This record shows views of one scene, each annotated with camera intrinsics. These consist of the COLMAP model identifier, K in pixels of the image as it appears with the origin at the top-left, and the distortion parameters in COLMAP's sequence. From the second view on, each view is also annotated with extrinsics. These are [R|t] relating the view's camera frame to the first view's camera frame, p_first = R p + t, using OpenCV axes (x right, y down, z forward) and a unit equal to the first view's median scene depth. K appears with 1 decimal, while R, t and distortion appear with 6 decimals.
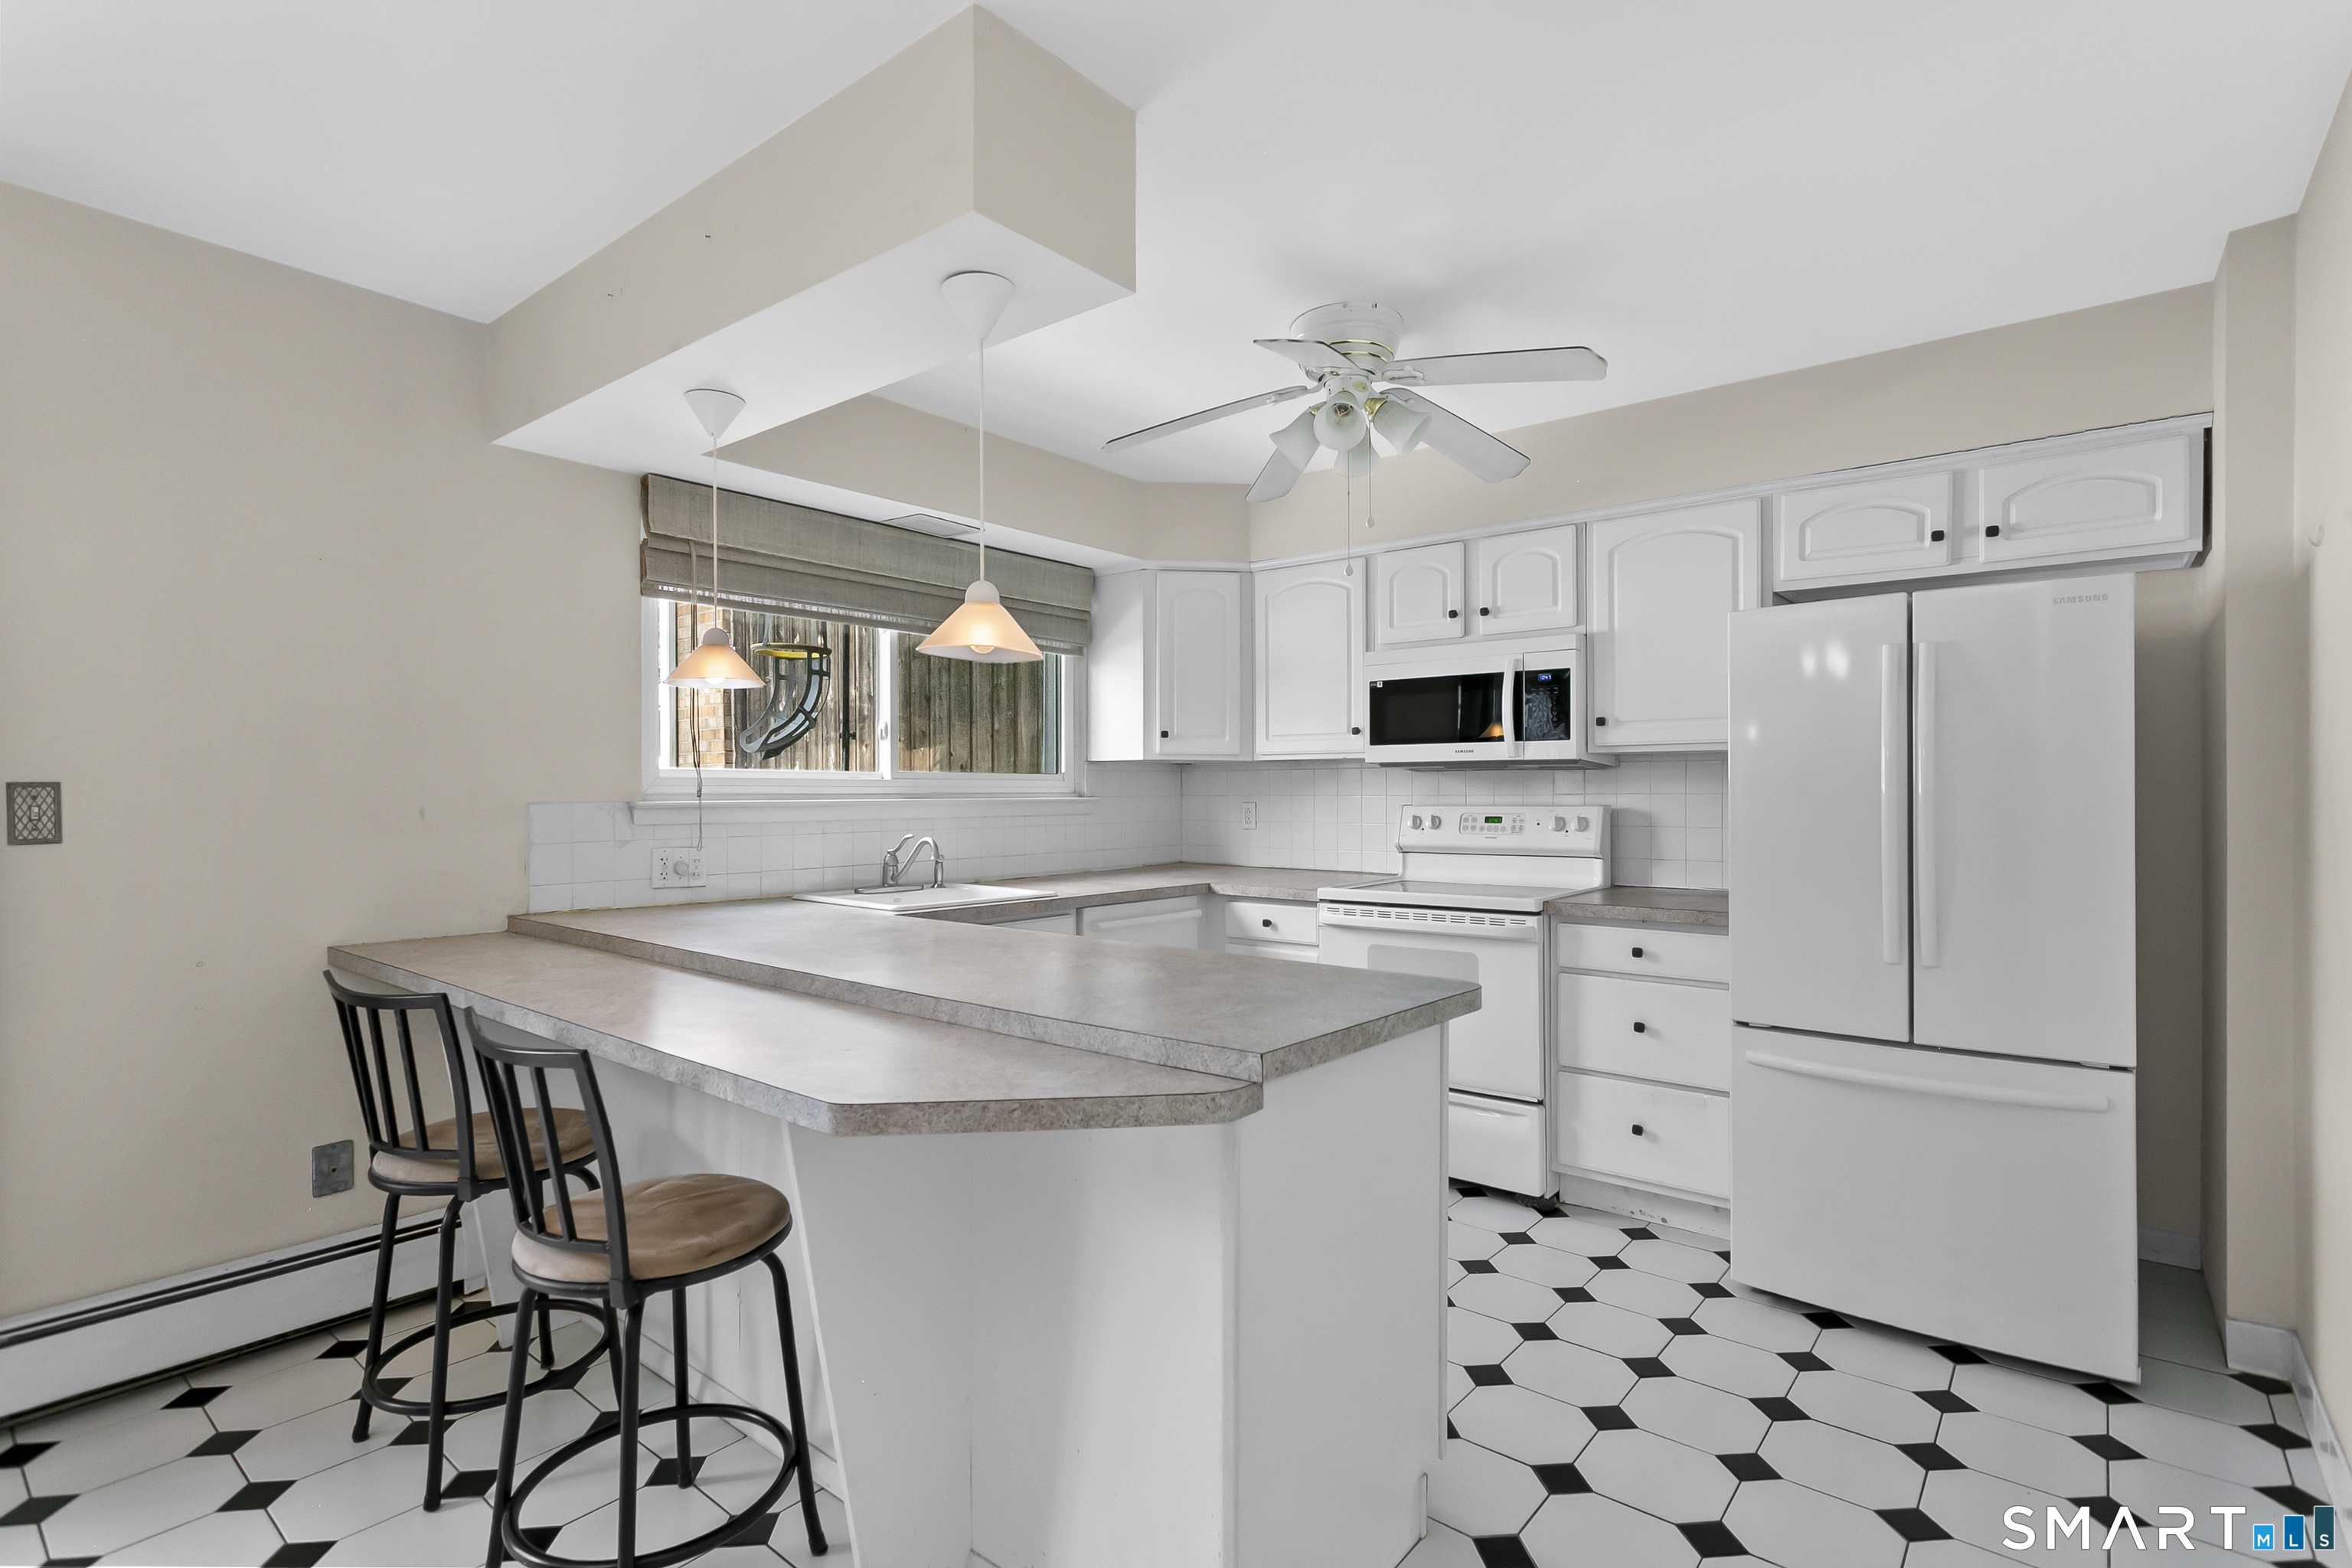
lens RADIAL K [[1122.9, 0, 1176.0], [0, 1122.9, 784.0], [0, 0, 1]] dist [0.002965, 0.000625]
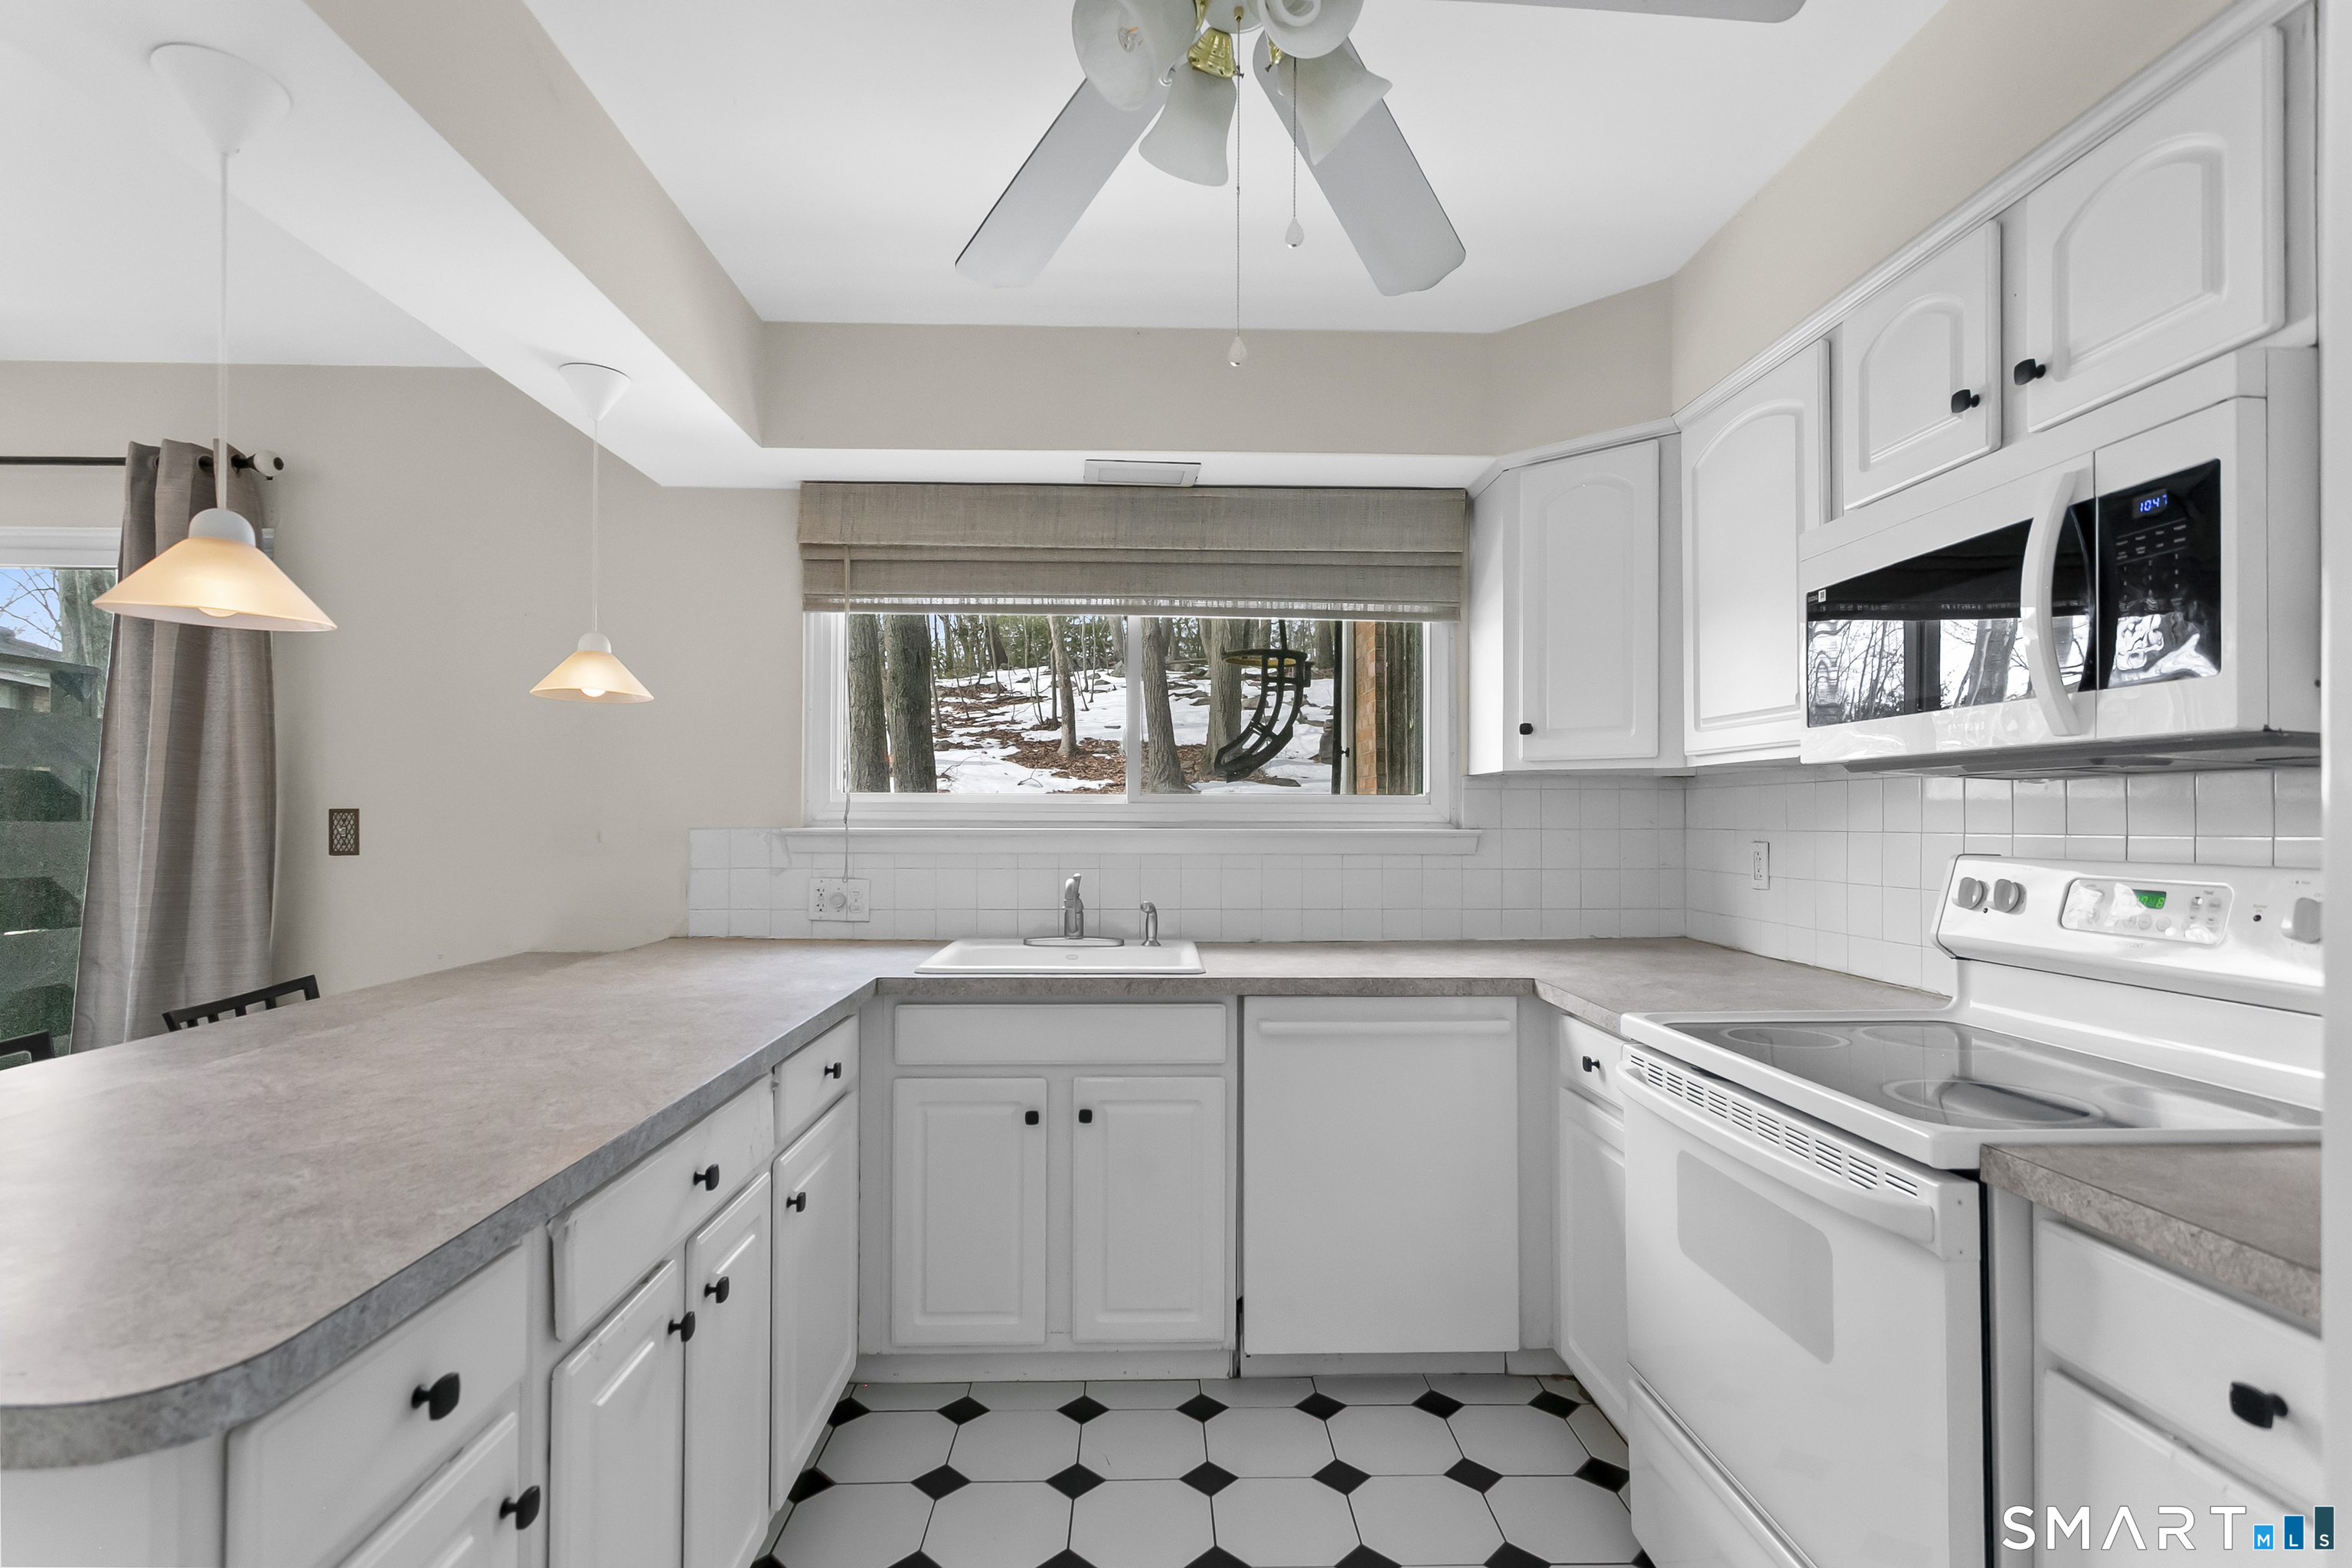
lens RADIAL K [[1118.4, 0, 1179.2], [0, 1118.4, 811.9], [0, 0, 1]] dist [0.001190, 0.000398]
pose [[0.658089, 0.000022, -0.752940, 0.376189], [0.000369, 1.000000, 0.000351, 0.001220], [0.752940, -0.000509, 0.658089, 0.517988]]
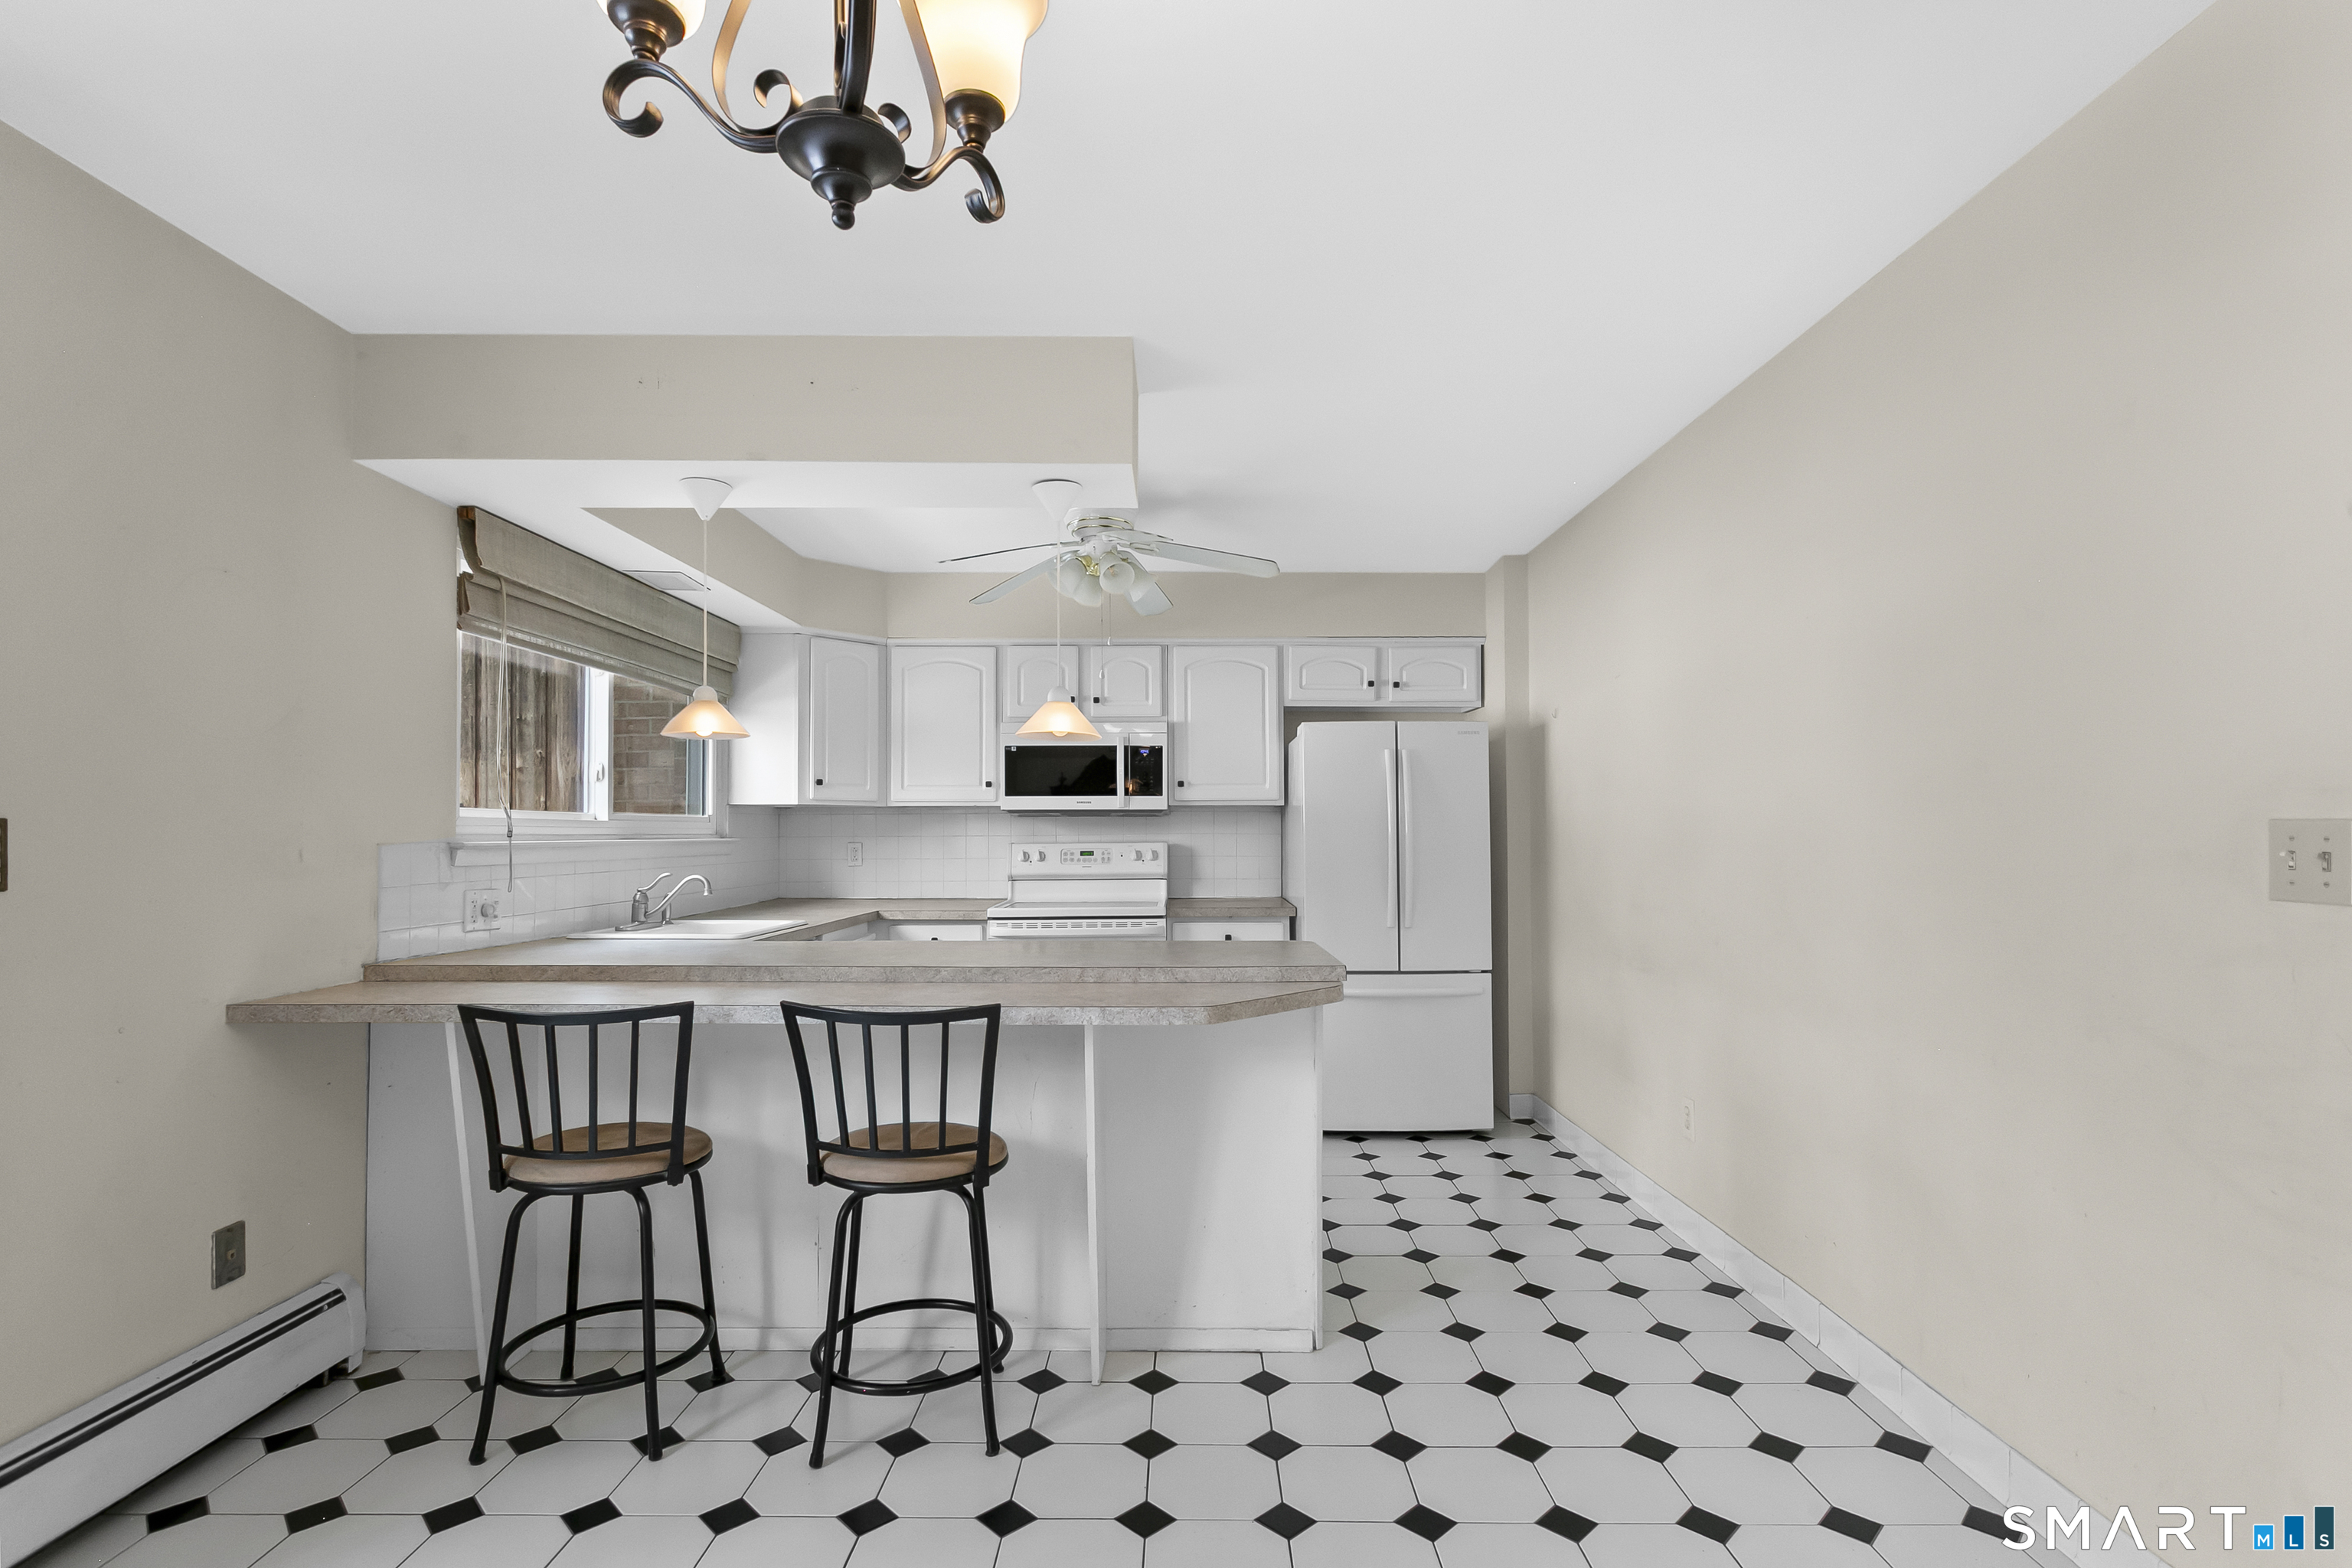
lens RADIAL K [[1128.3, 0, 1186.9], [0, 1128.3, 802.5], [0, 0, 1]] dist [0.001479, 0.000509]
pose [[0.772938, 0.016503, 0.634267, -0.508012], [-0.002359, 0.999730, -0.023137, 0.001975], [-0.634477, 0.016387, 0.772768, -0.124013]]
